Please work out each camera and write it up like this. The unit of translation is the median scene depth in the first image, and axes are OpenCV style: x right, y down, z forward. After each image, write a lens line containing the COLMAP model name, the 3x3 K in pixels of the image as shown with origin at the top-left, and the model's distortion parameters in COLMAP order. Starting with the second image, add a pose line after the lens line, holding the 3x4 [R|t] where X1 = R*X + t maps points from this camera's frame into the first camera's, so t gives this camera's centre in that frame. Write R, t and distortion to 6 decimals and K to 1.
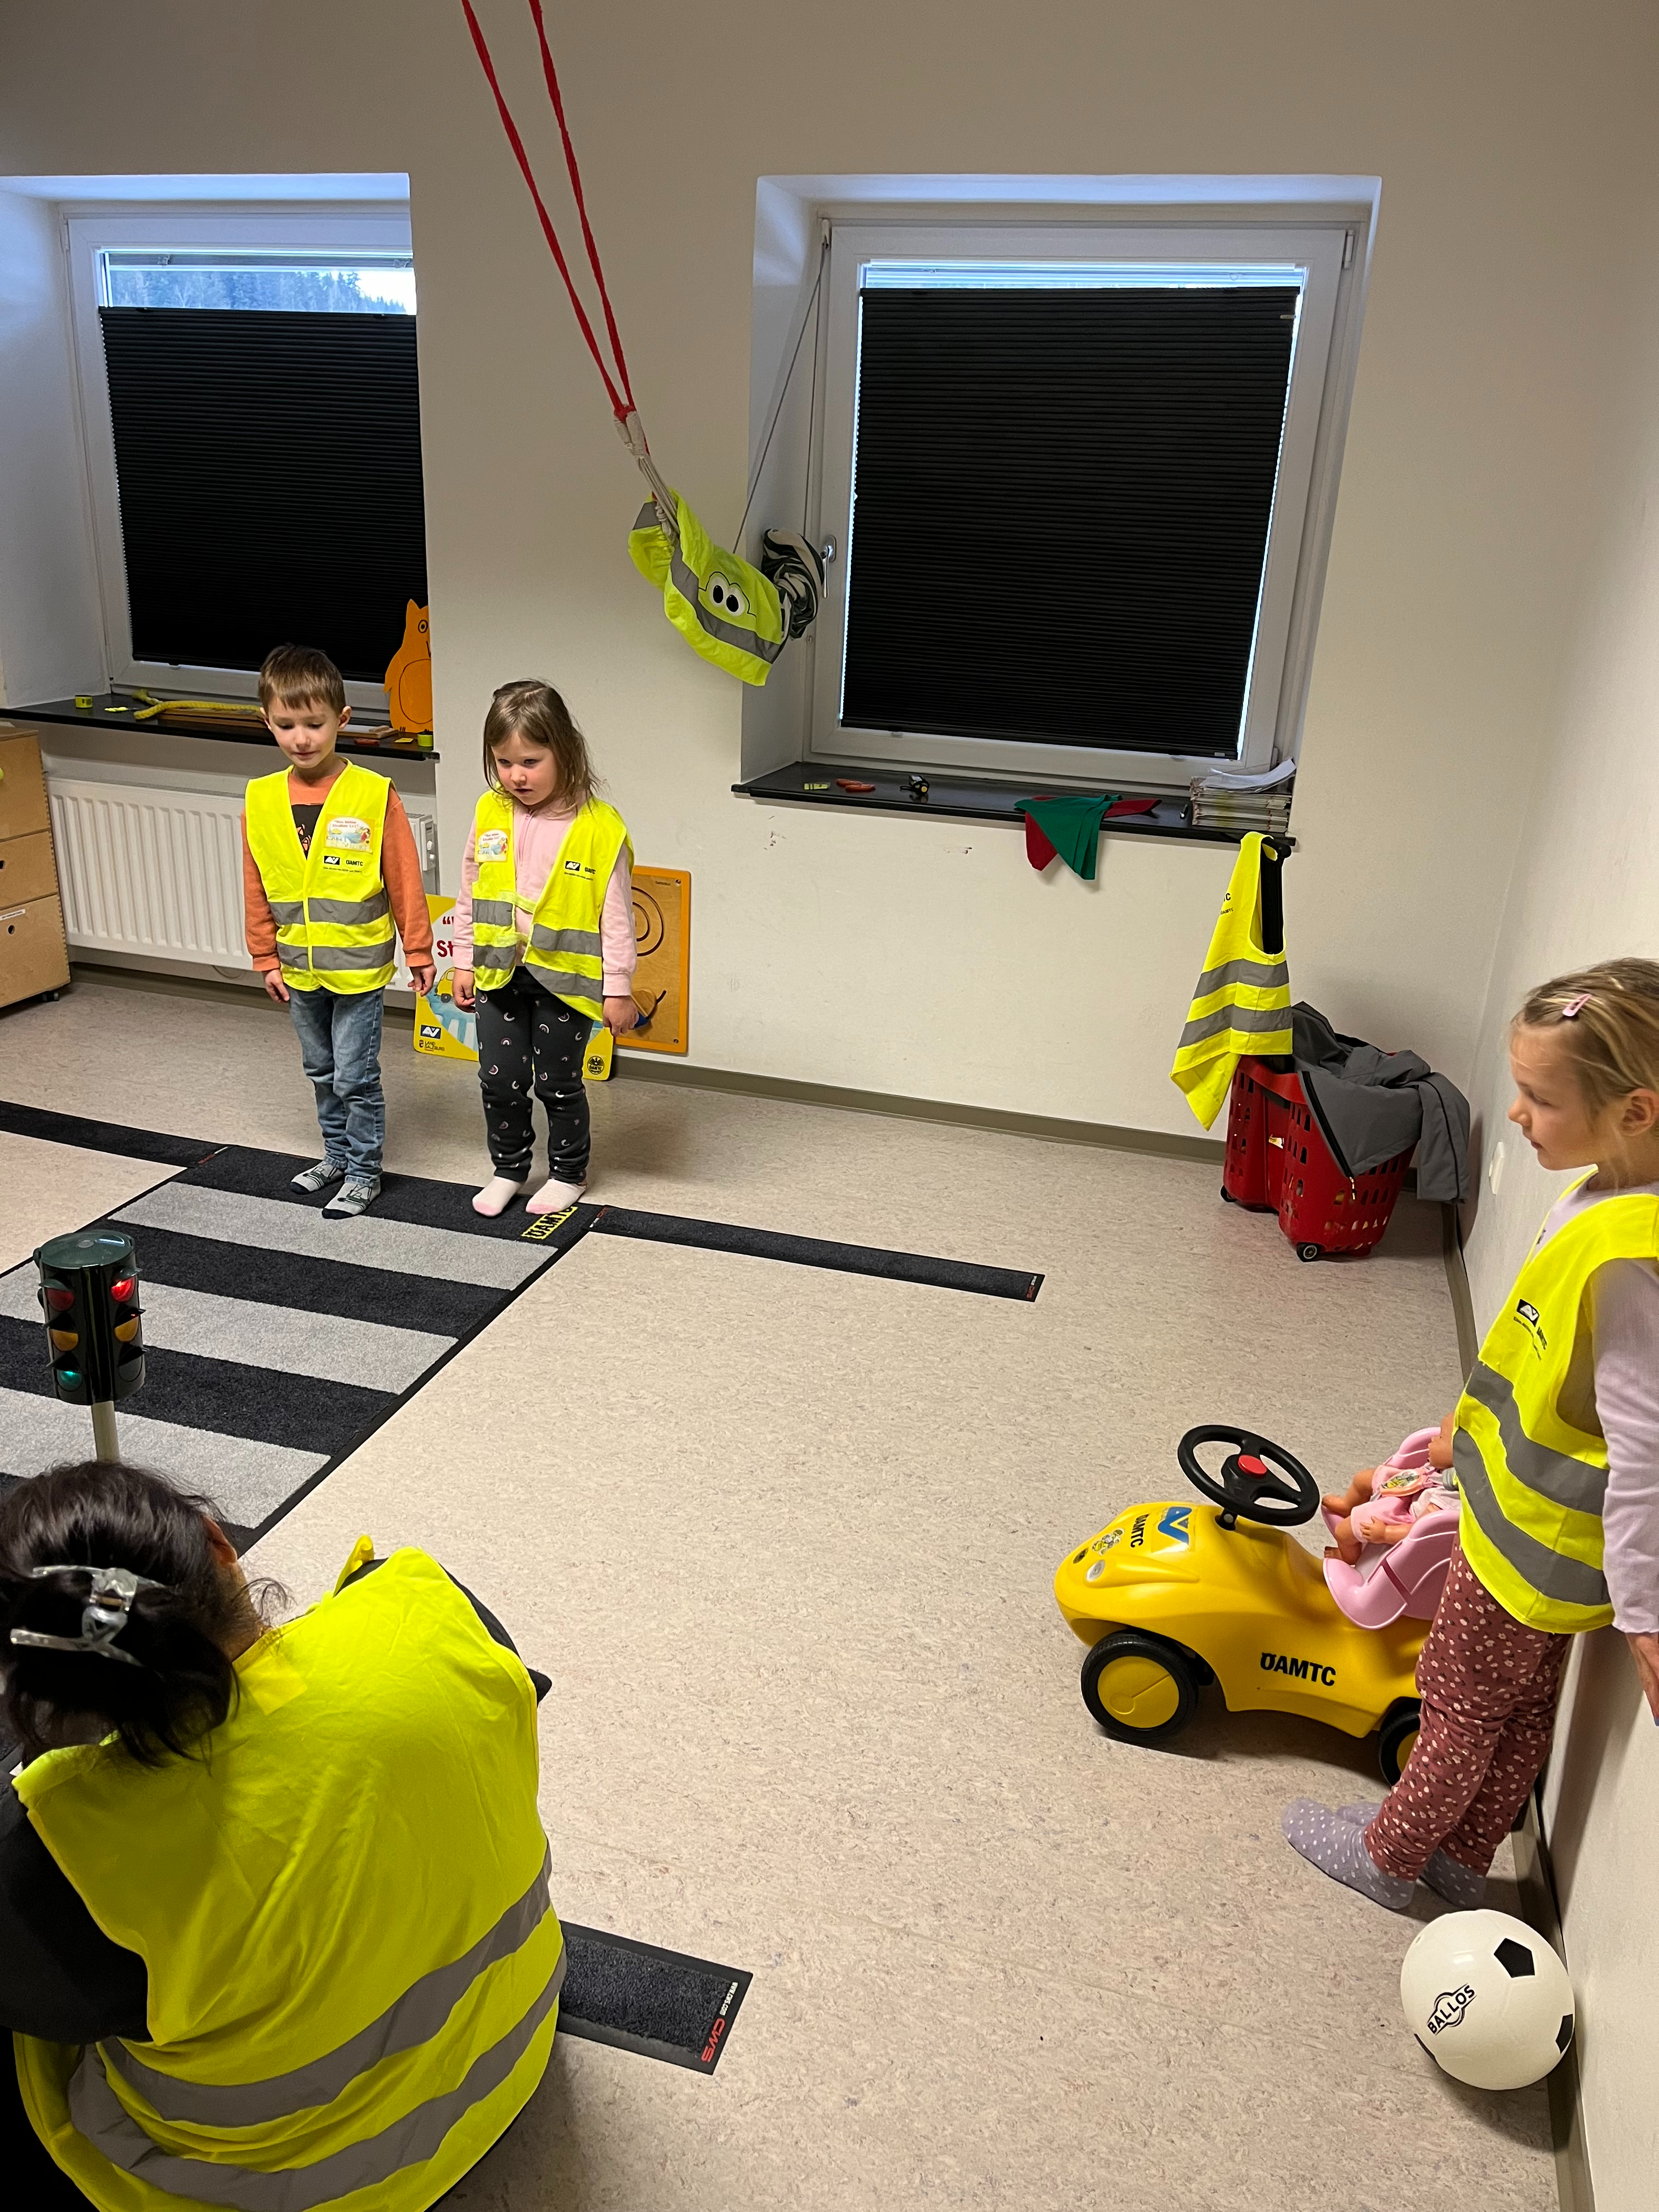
lens RADIAL K [[1662.3, 0, 827.5], [0, 1662.3, 1118.0], [0, 0, 1]] dist [0.061333, -0.081526]
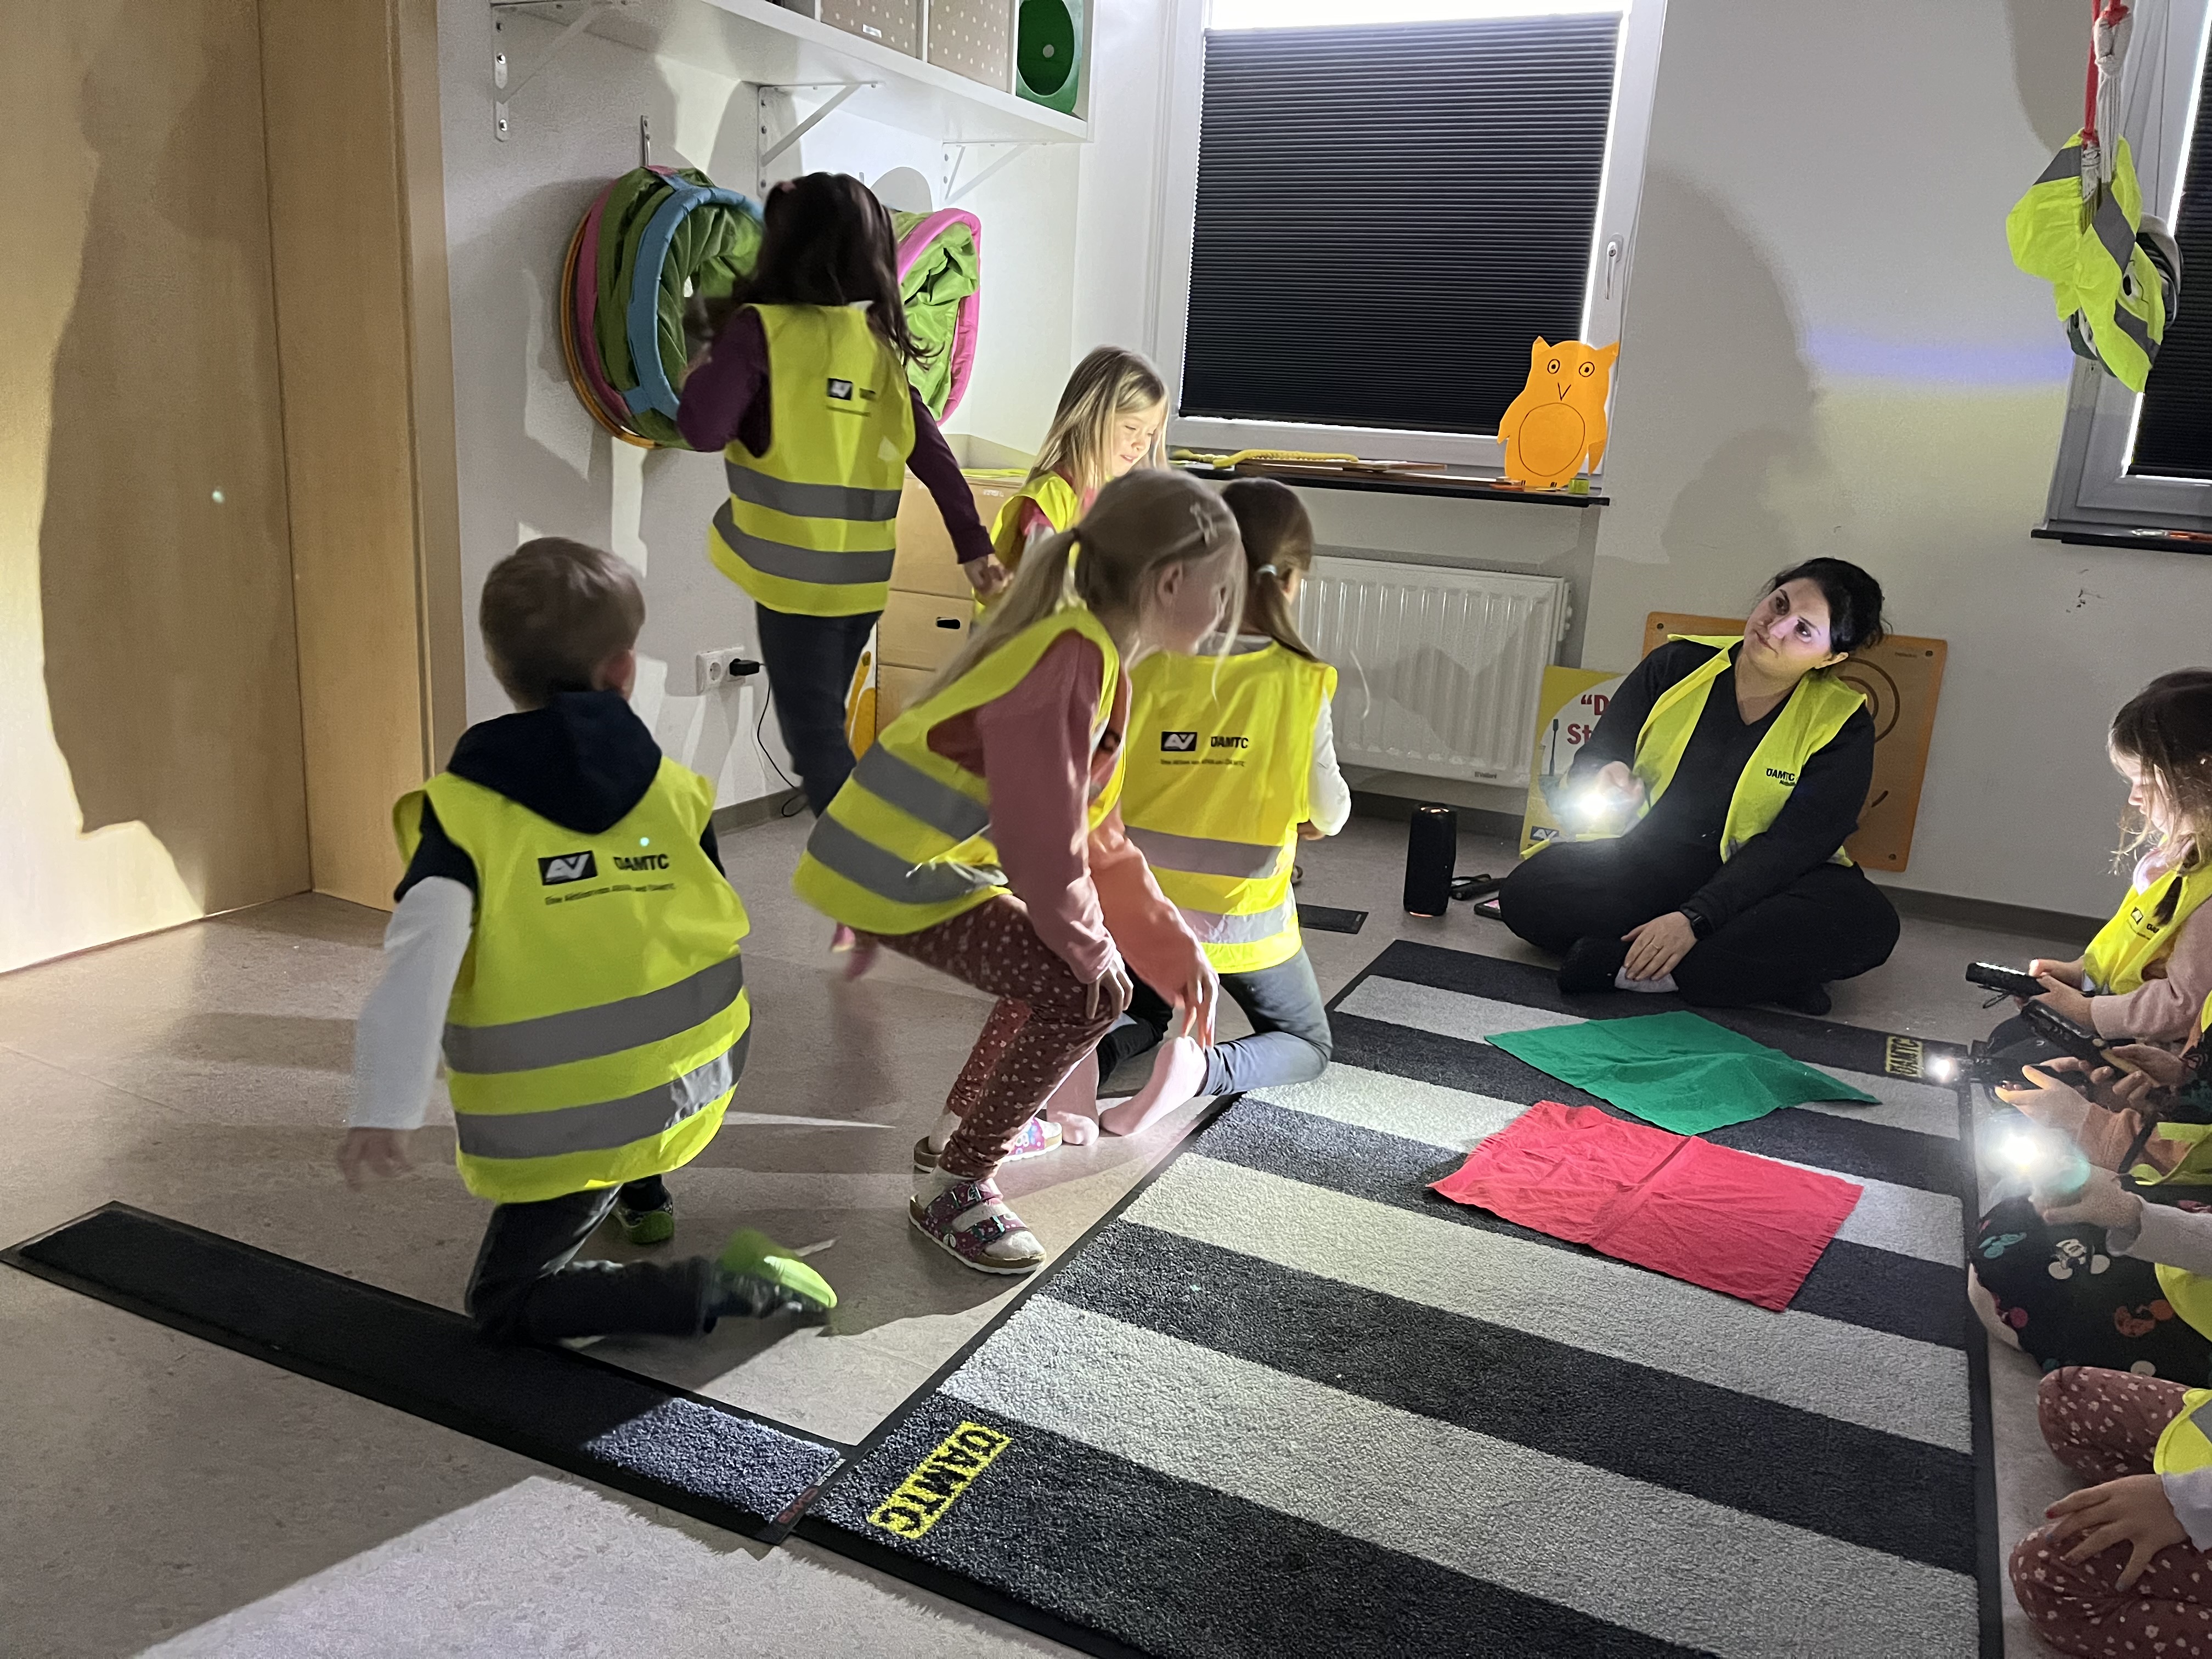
lens RADIAL K [[1662.3, 0, 1108.8], [0, 1662.3, 819.7], [0, 0, 1]] dist [0.061333, -0.081526]
pose [[0.986694, 0.049926, -0.154732, -0.605766], [-0.068748, 0.990538, -0.118780, 0.100779], [0.147338, 0.127837, 0.980790, 0.289986]]
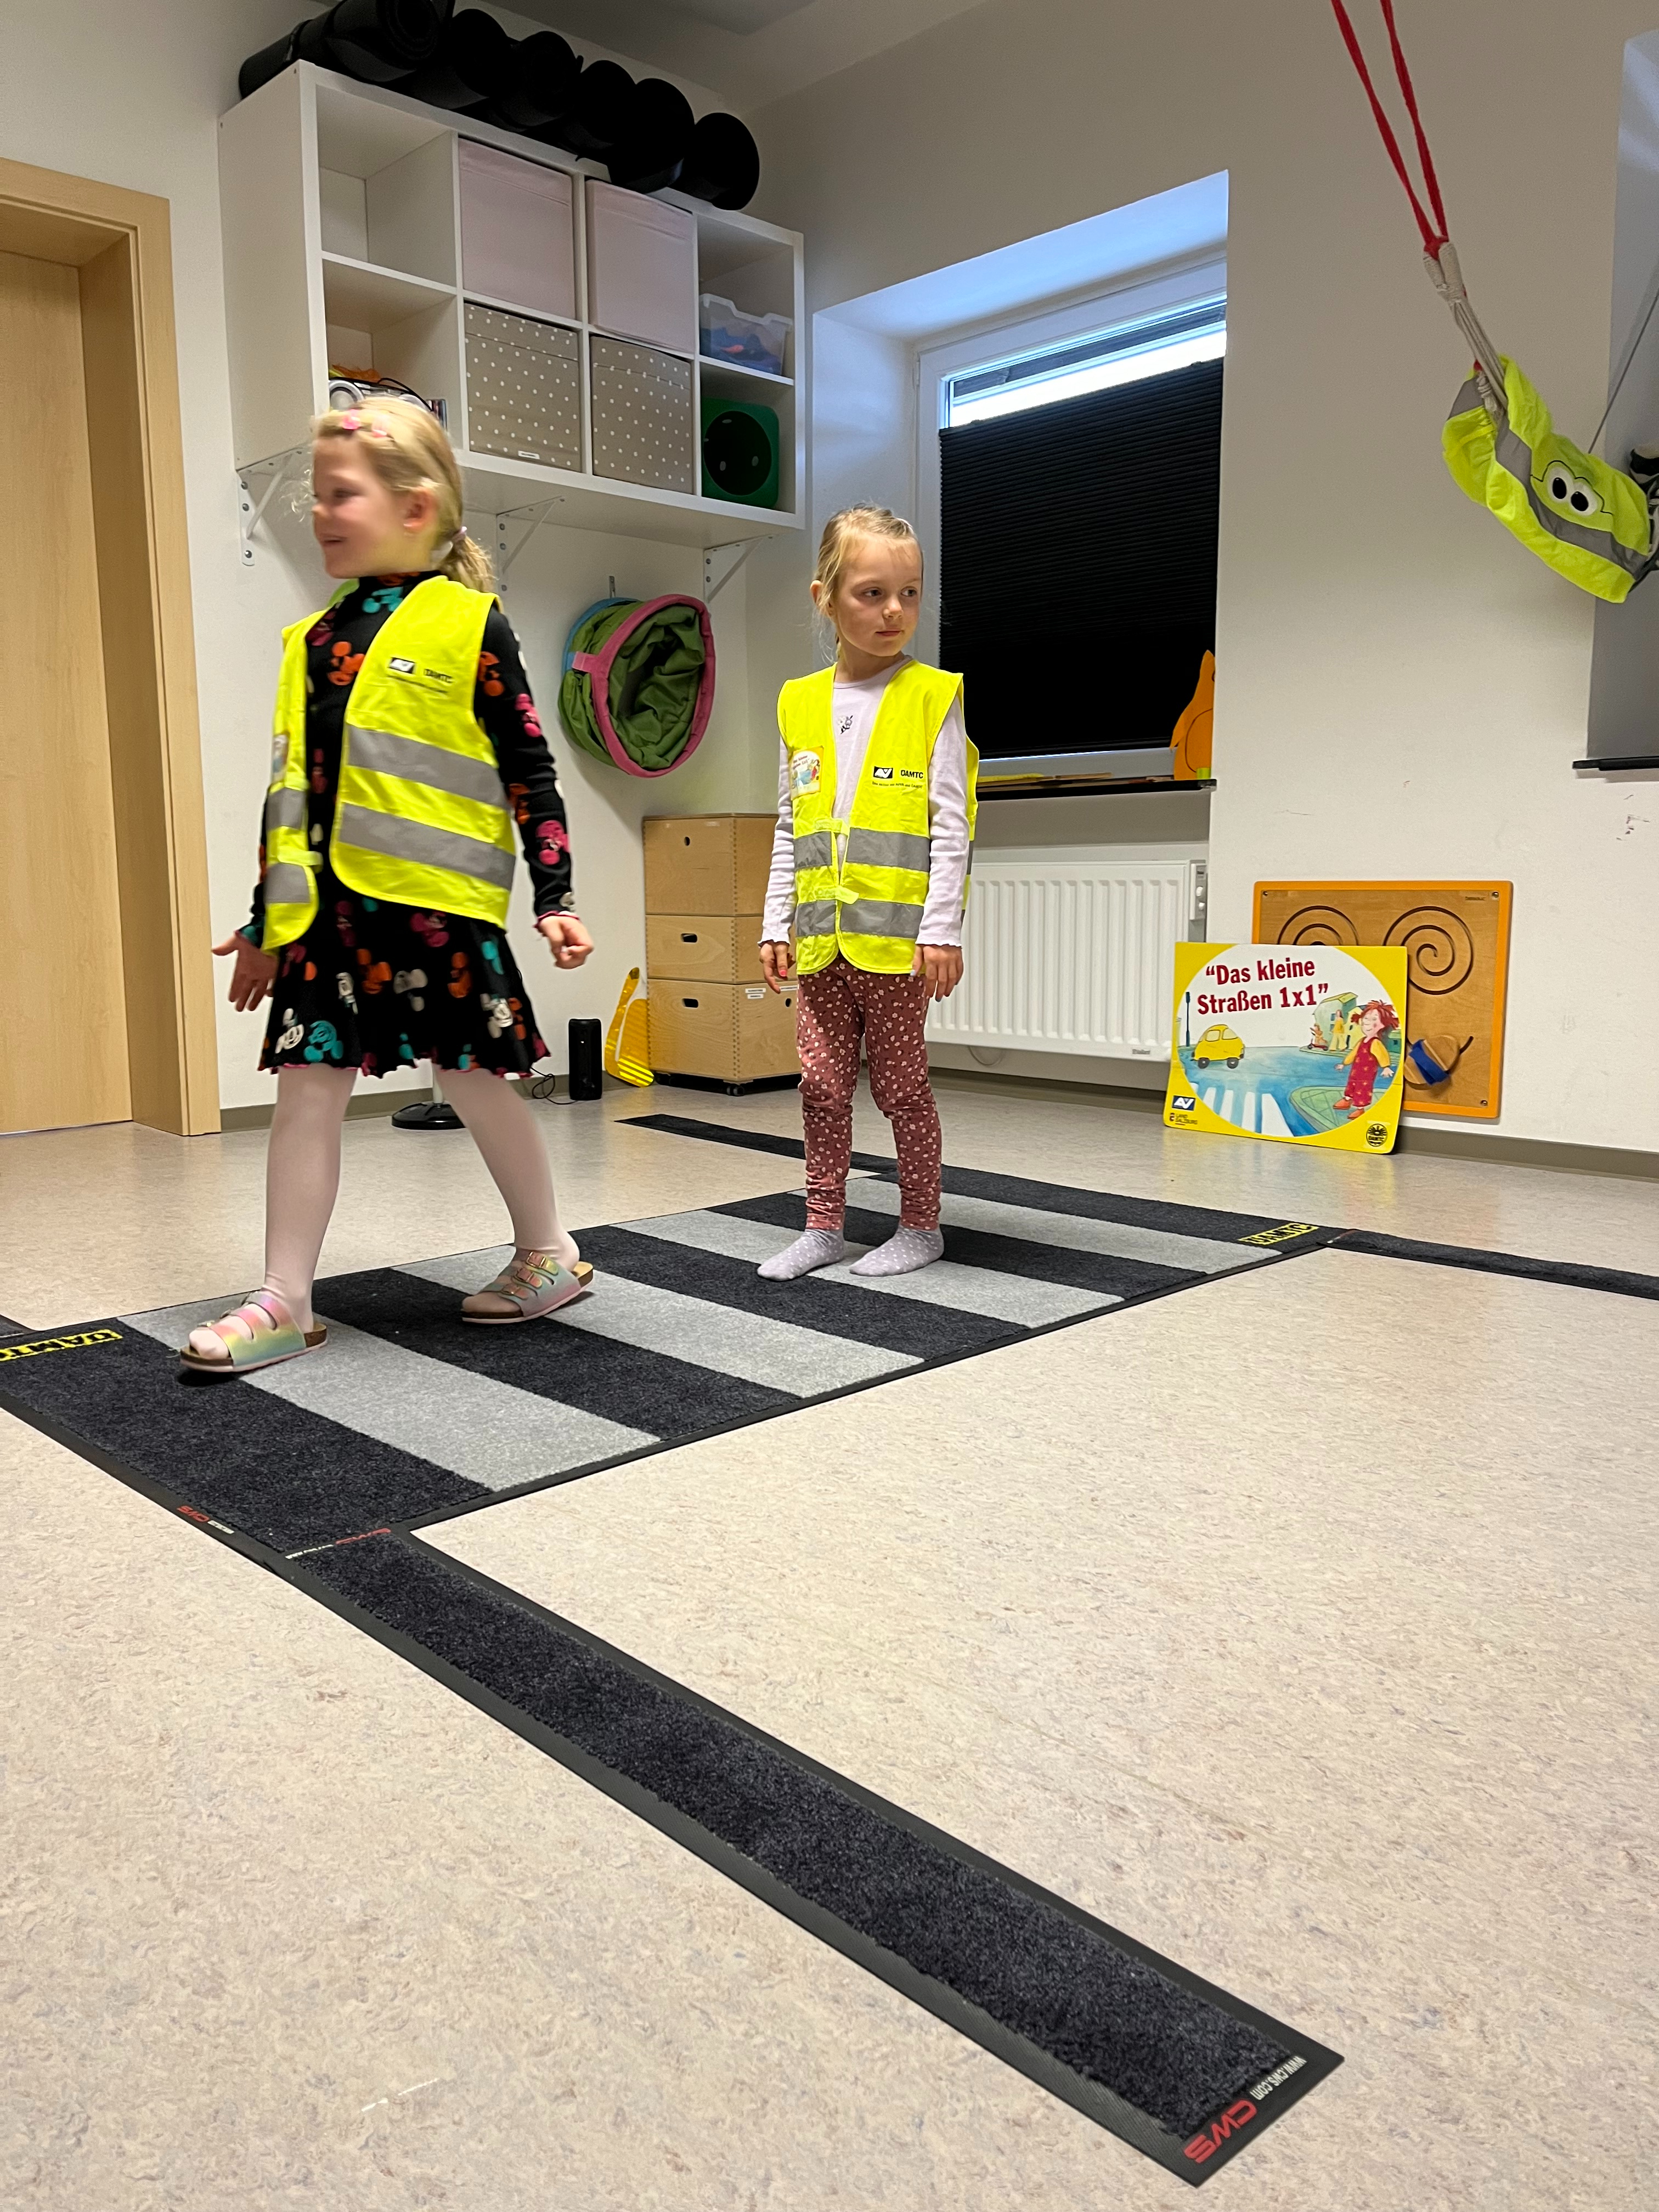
lens RADIAL K [[1662.3, 0, 821.7], [0, 1662.3, 1107.1], [0, 0, 1]] dist [0.061333, -0.081526]
pose [[0.872973, 0.018039, -0.487435, 0.036877], [-0.131098, 0.971222, -0.198848, 0.274070], [0.469821, 0.237491, 0.850215, 0.331391]]
